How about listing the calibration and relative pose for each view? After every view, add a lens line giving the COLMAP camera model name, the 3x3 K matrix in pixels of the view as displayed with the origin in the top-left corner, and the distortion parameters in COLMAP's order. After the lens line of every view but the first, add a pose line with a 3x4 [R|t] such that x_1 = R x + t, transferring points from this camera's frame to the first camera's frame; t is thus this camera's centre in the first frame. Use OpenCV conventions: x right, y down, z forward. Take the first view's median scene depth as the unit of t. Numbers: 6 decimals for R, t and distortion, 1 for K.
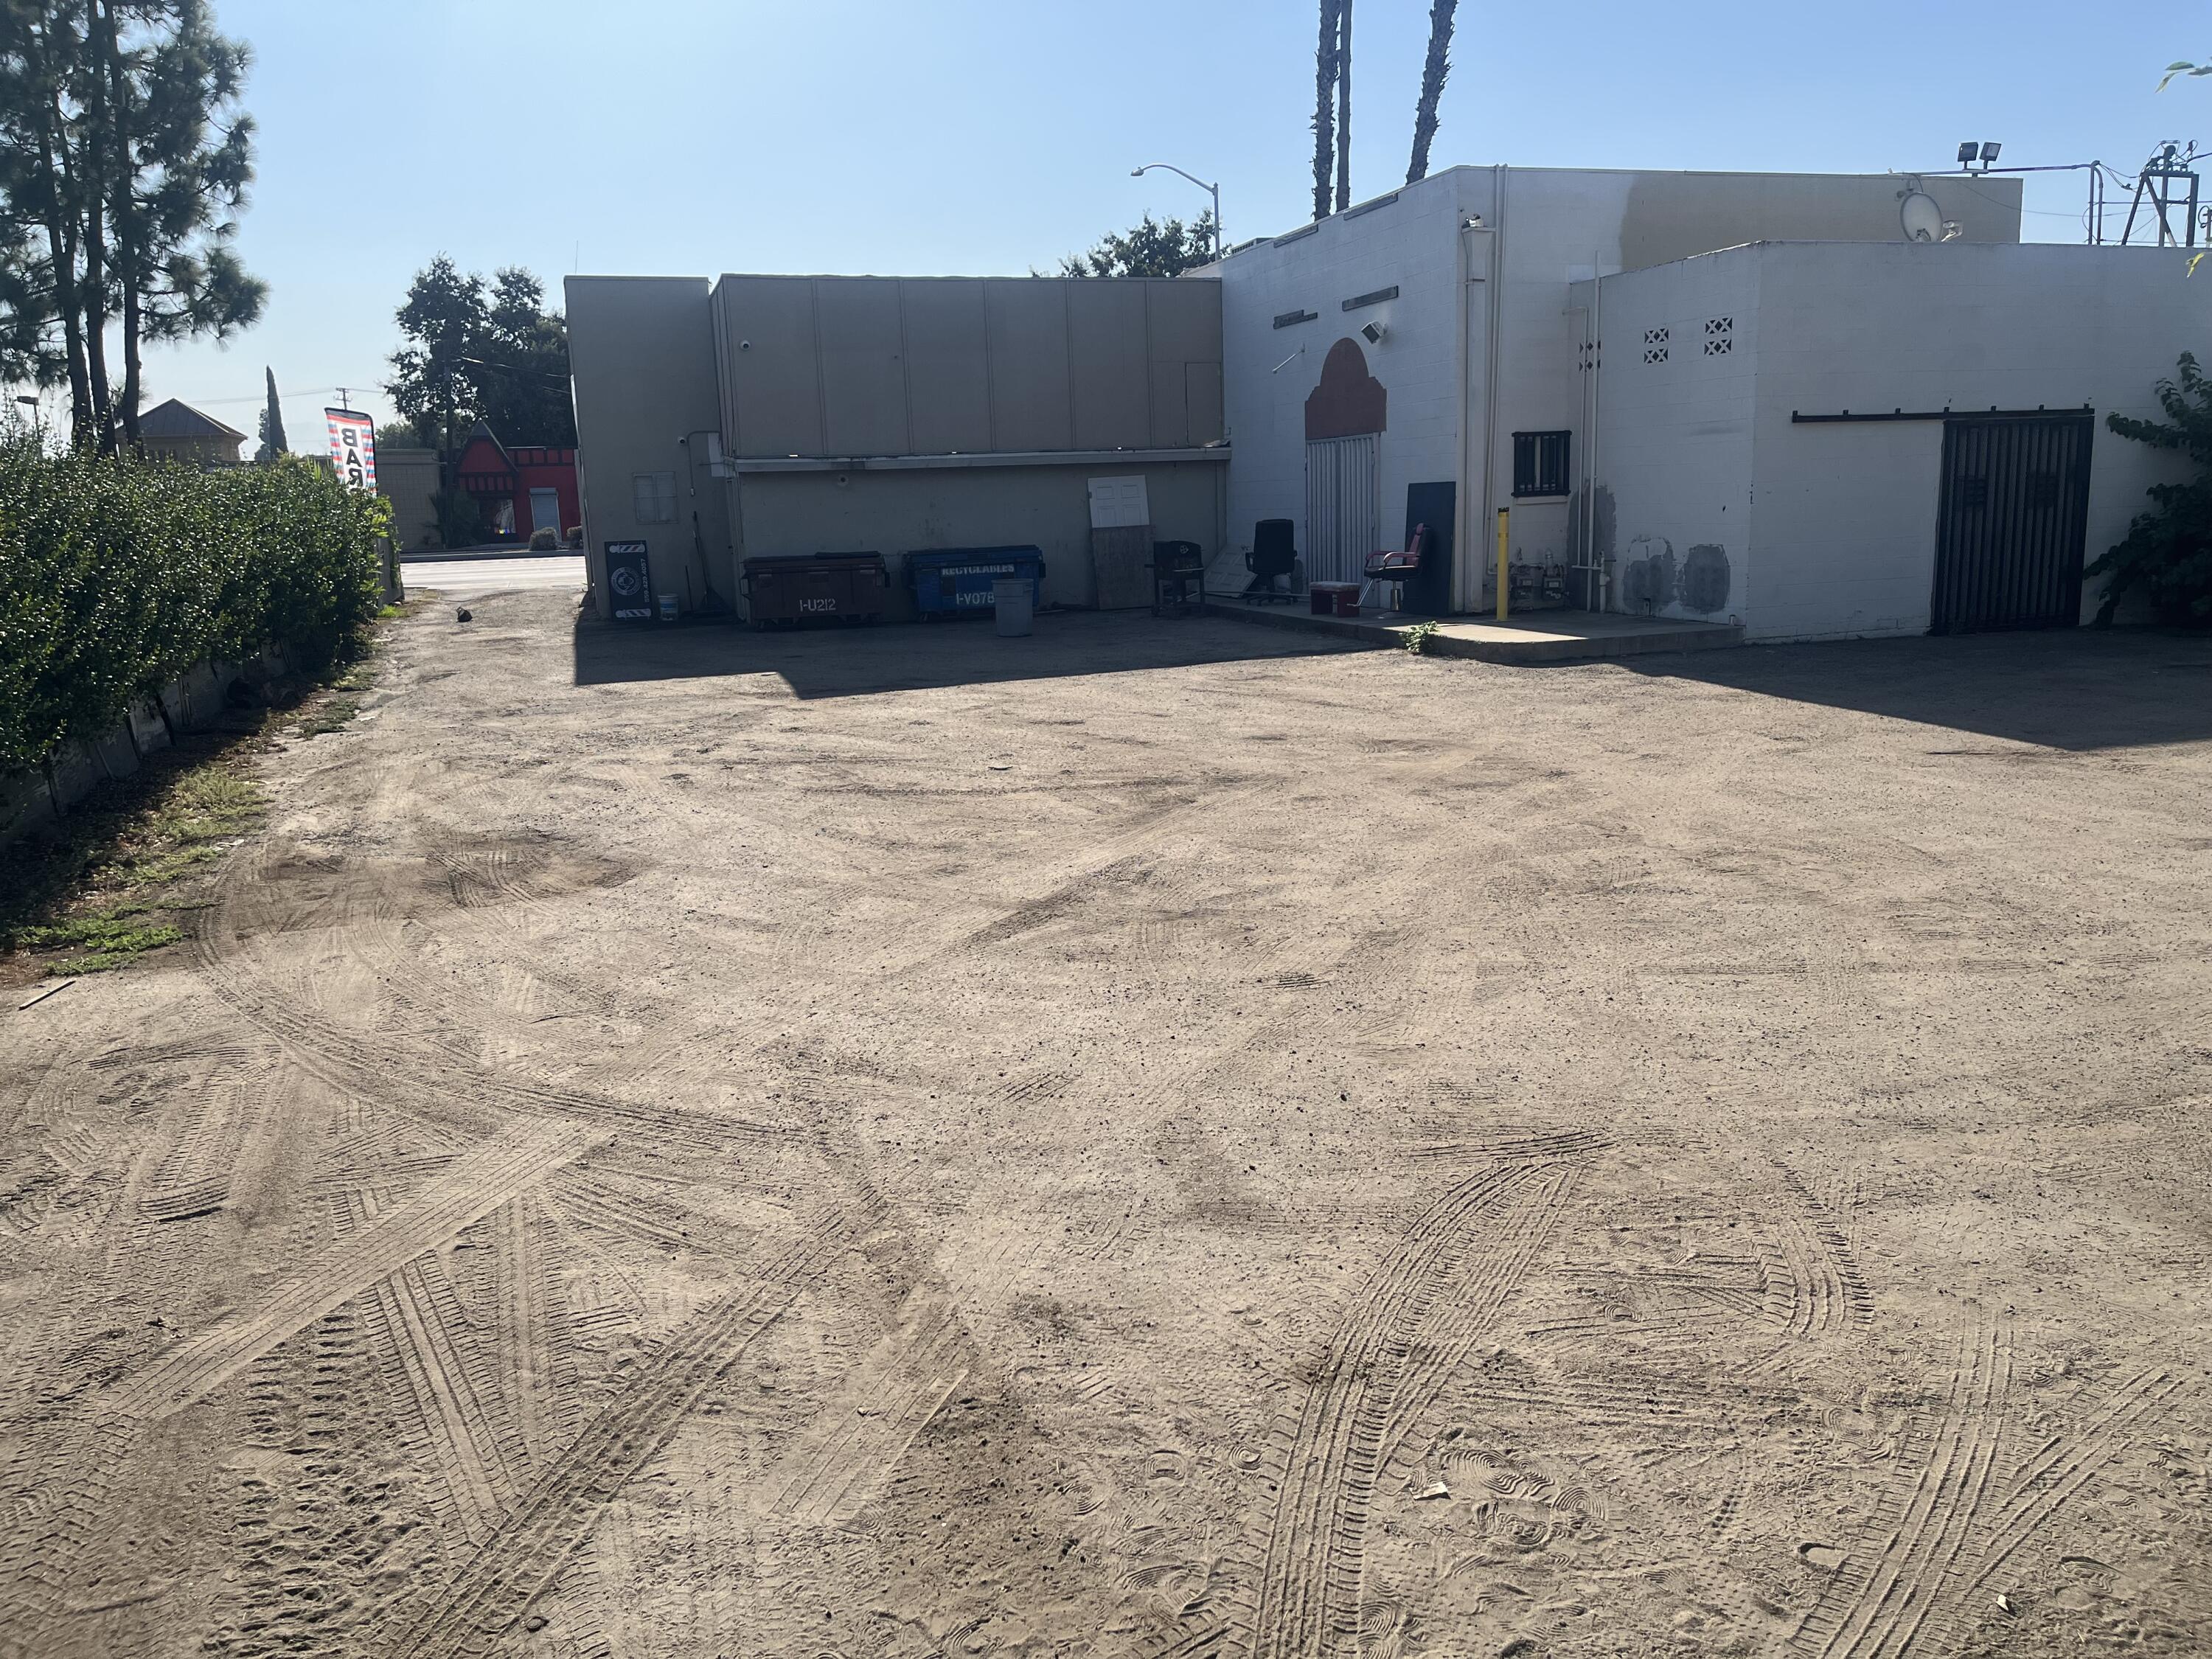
lens RADIAL K [[1671.9, 0, 1124.1], [0, 1671.9, 841.7], [0, 0, 1]] dist [0.058352, -0.079590]
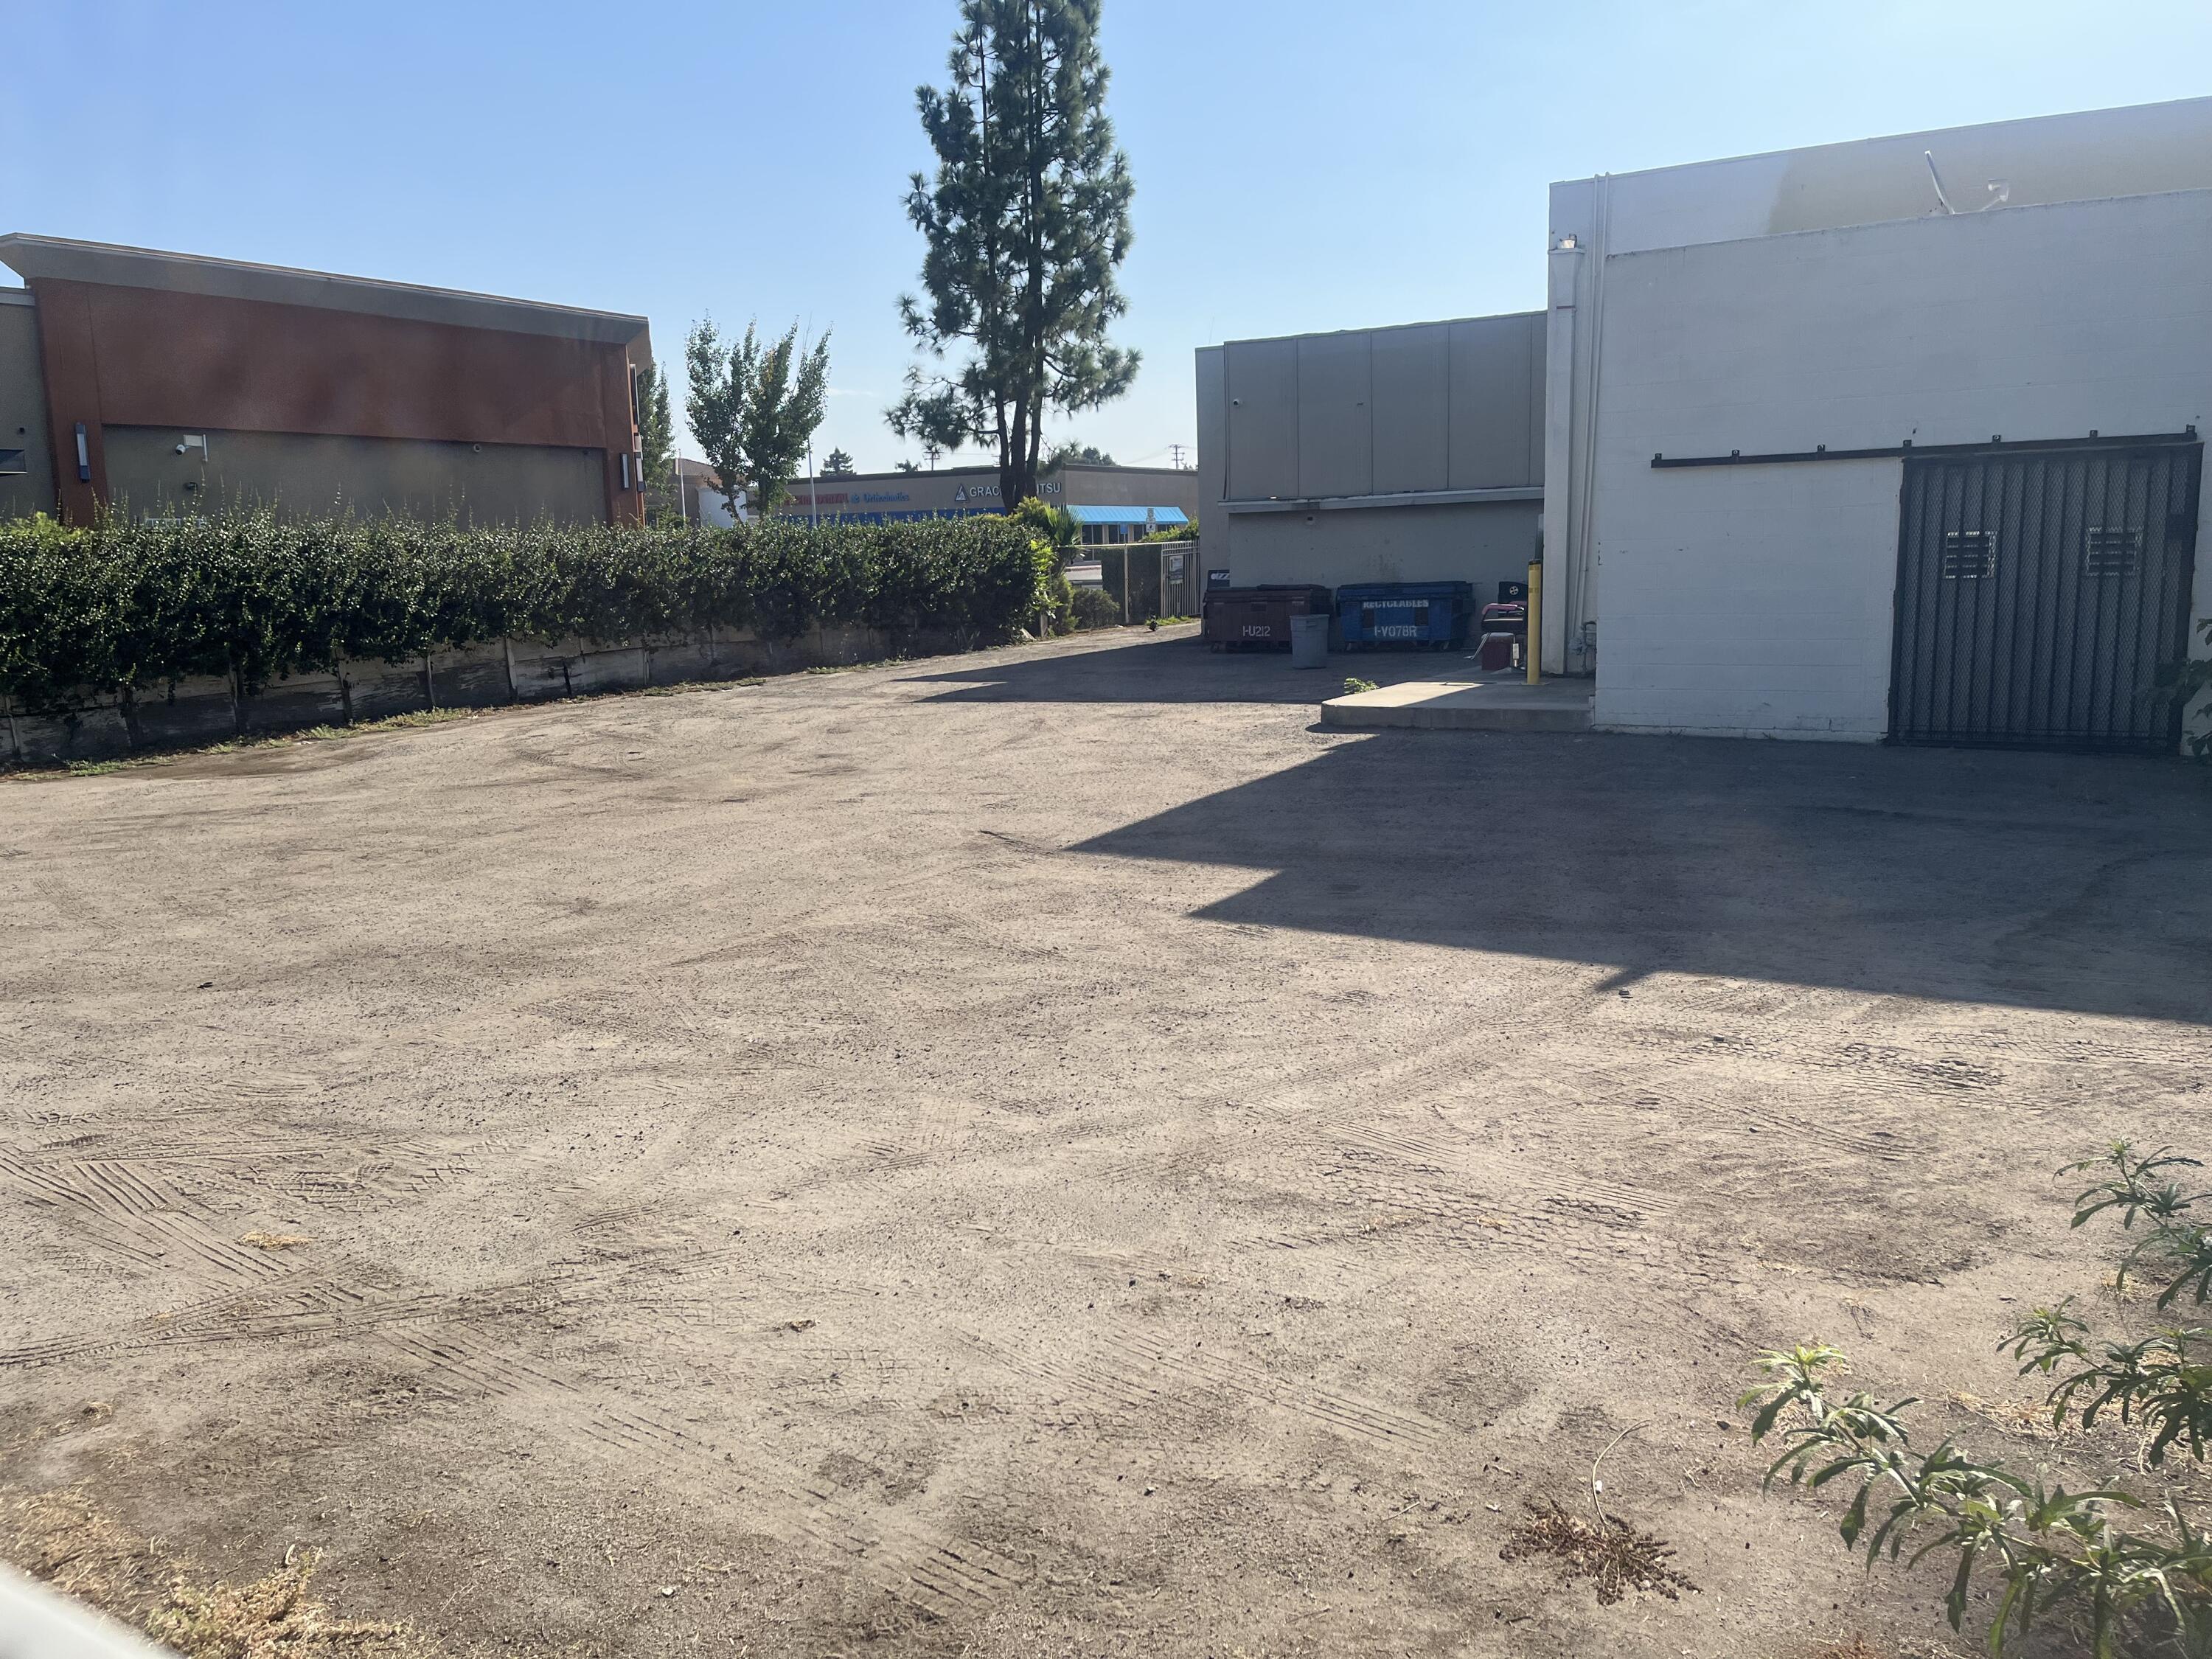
lens RADIAL K [[1671.9, 0, 1179.9], [0, 1671.9, 851.0], [0, 0, 1]] dist [0.058352, -0.079590]
pose [[0.663780, 0.146164, -0.733507, 0.824992], [-0.144094, 0.987337, 0.066348, -0.080488], [0.733917, 0.061653, 0.676436, 0.269852]]
